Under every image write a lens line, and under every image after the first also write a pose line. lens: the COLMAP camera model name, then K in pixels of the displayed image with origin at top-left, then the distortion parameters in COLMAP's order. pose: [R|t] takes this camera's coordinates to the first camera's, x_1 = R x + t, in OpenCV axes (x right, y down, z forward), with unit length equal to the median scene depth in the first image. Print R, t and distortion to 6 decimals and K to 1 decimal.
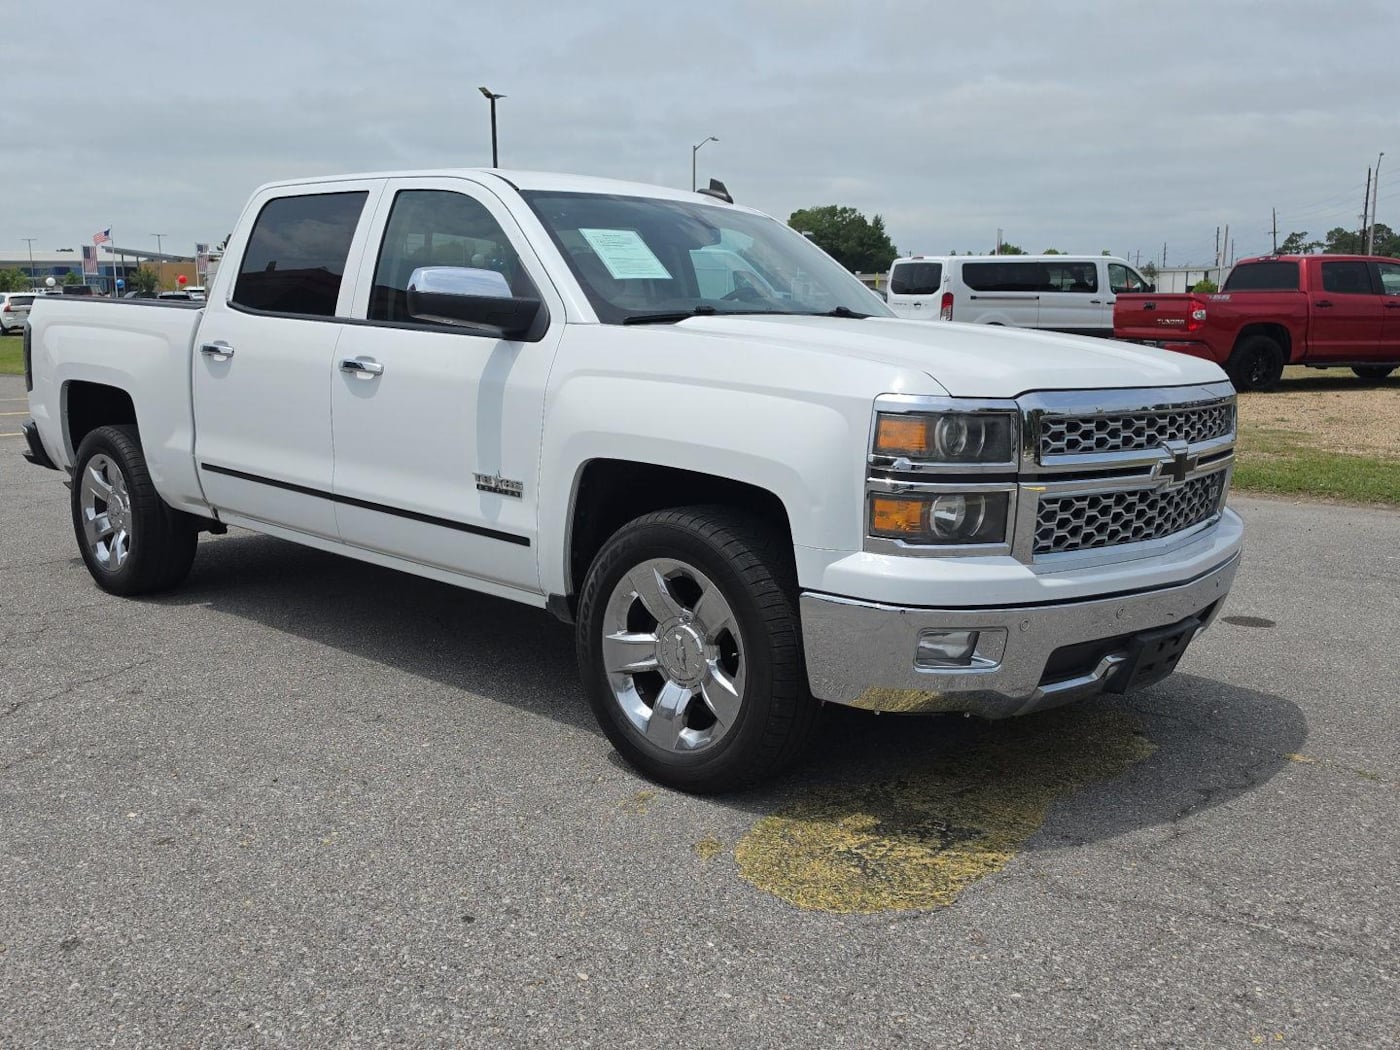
lens RADIAL K [[1305.9, 0, 706.6], [0, 1305.9, 518.4], [0, 0, 1]] dist [0.039597, 0.000000]
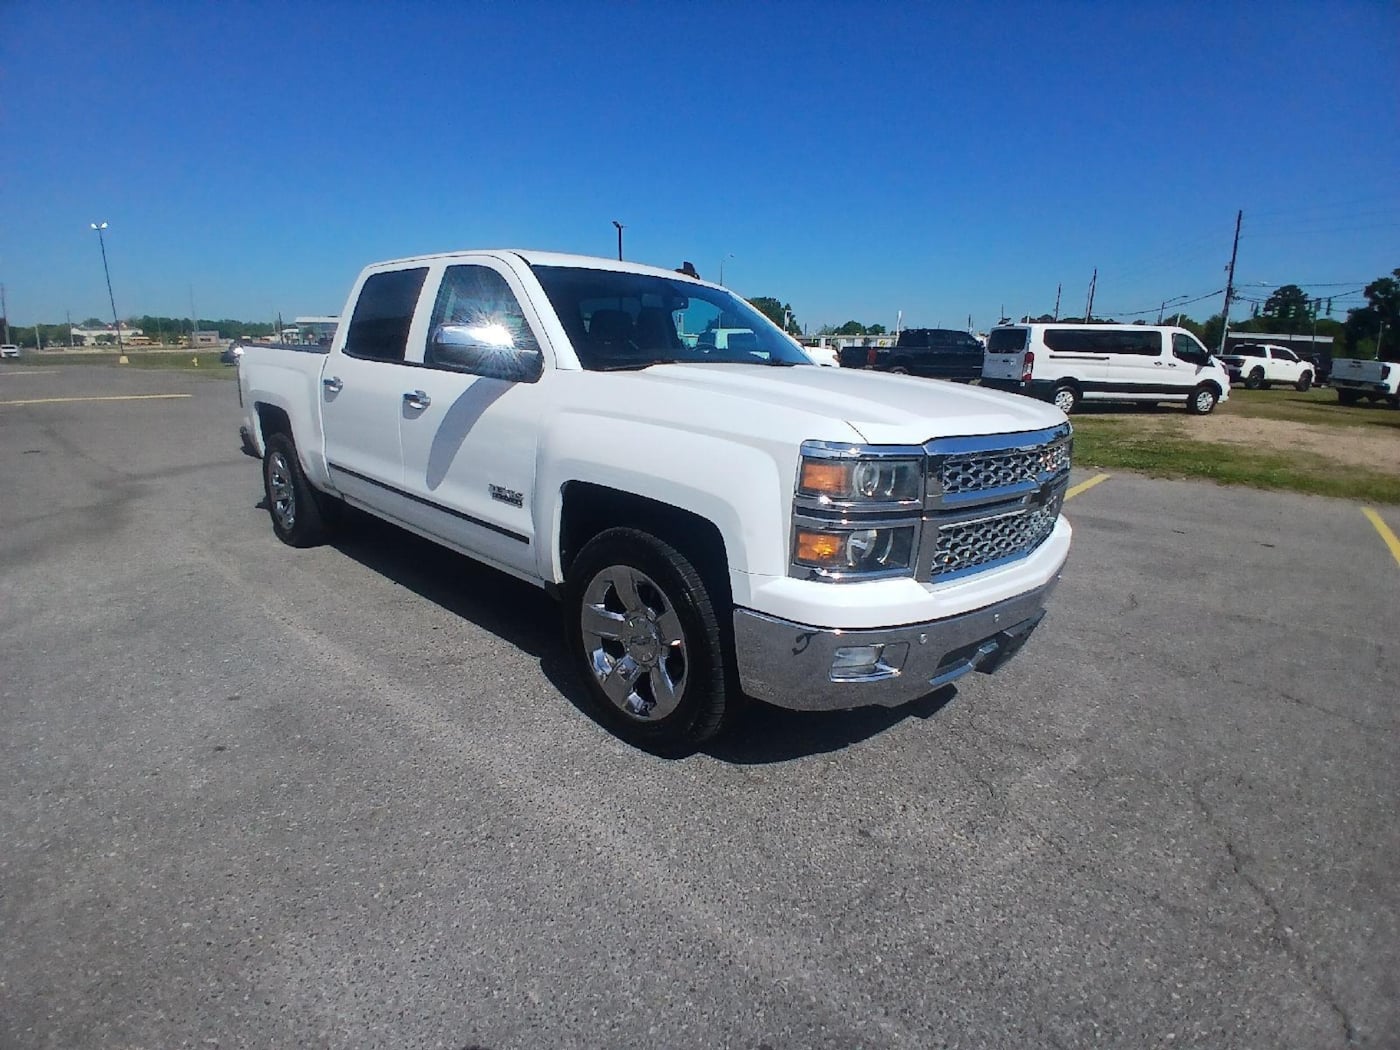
lens RADIAL K [[711.0, 0, 713.1], [0, 711.0, 519.6], [0, 0, 1]] dist [-0.044528, -0.002713]
pose [[0.999829, 0.013375, 0.012748, 0.036280], [-0.014280, 0.997172, 0.073785, -0.056247], [-0.011725, -0.073954, 0.997193, 0.303914]]
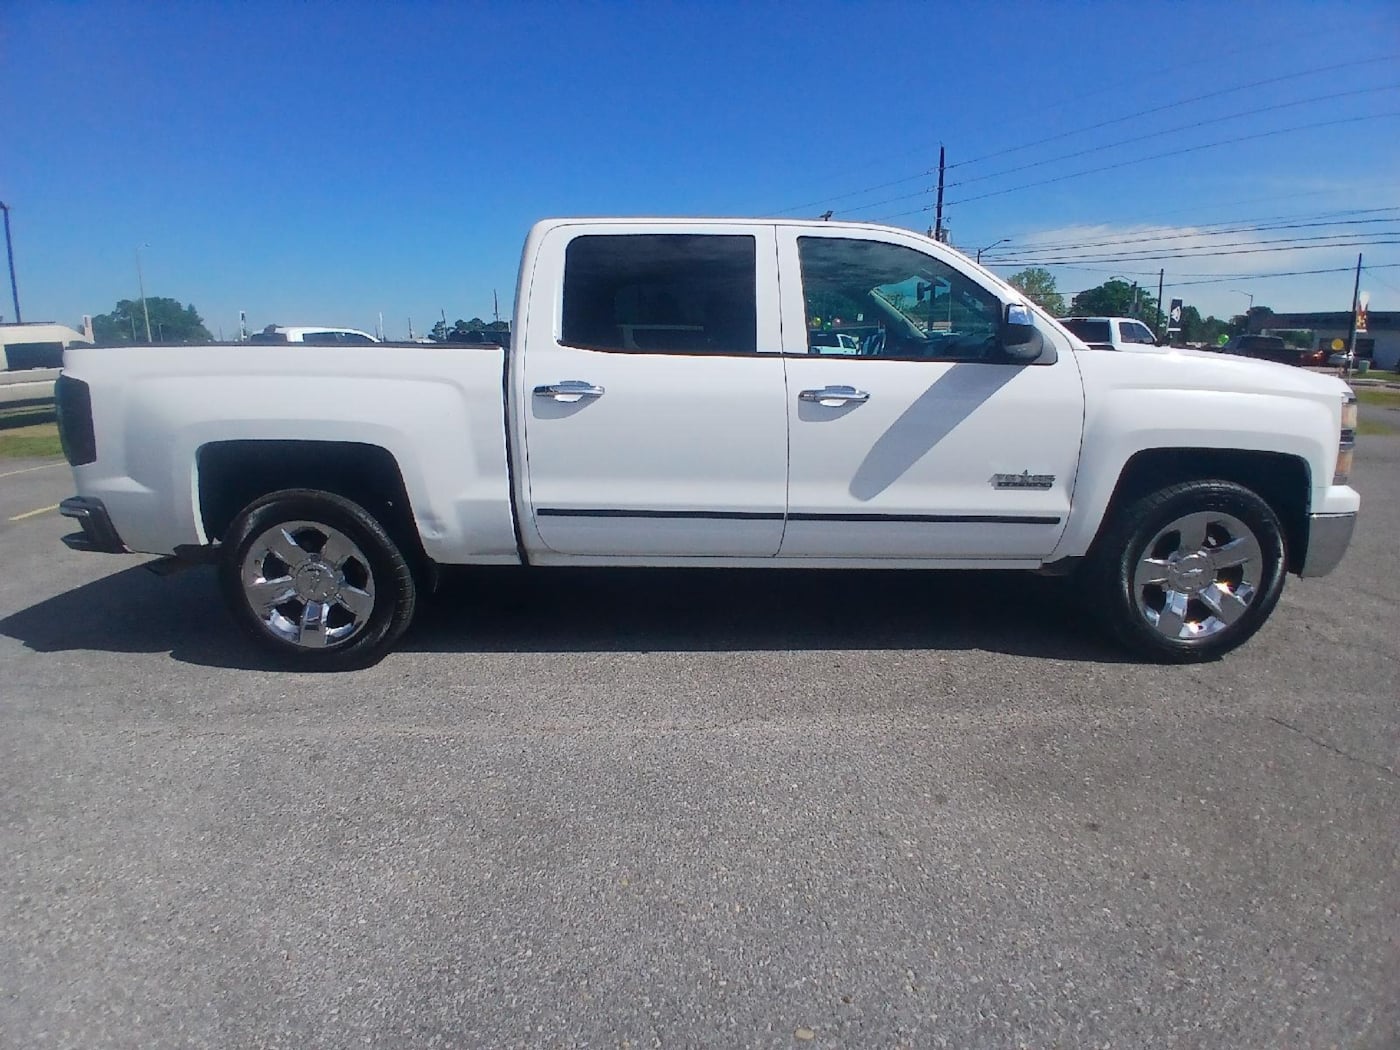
lens RADIAL K [[711.0, 0, 722.6], [0, 711.0, 508.3], [0, 0, 1]] dist [-0.044528, -0.002713]
pose [[0.727761, -0.155069, 0.668071, -0.847859], [0.121167, 0.987852, 0.097302, -0.102721], [-0.675043, 0.010136, 0.737709, 0.703662]]
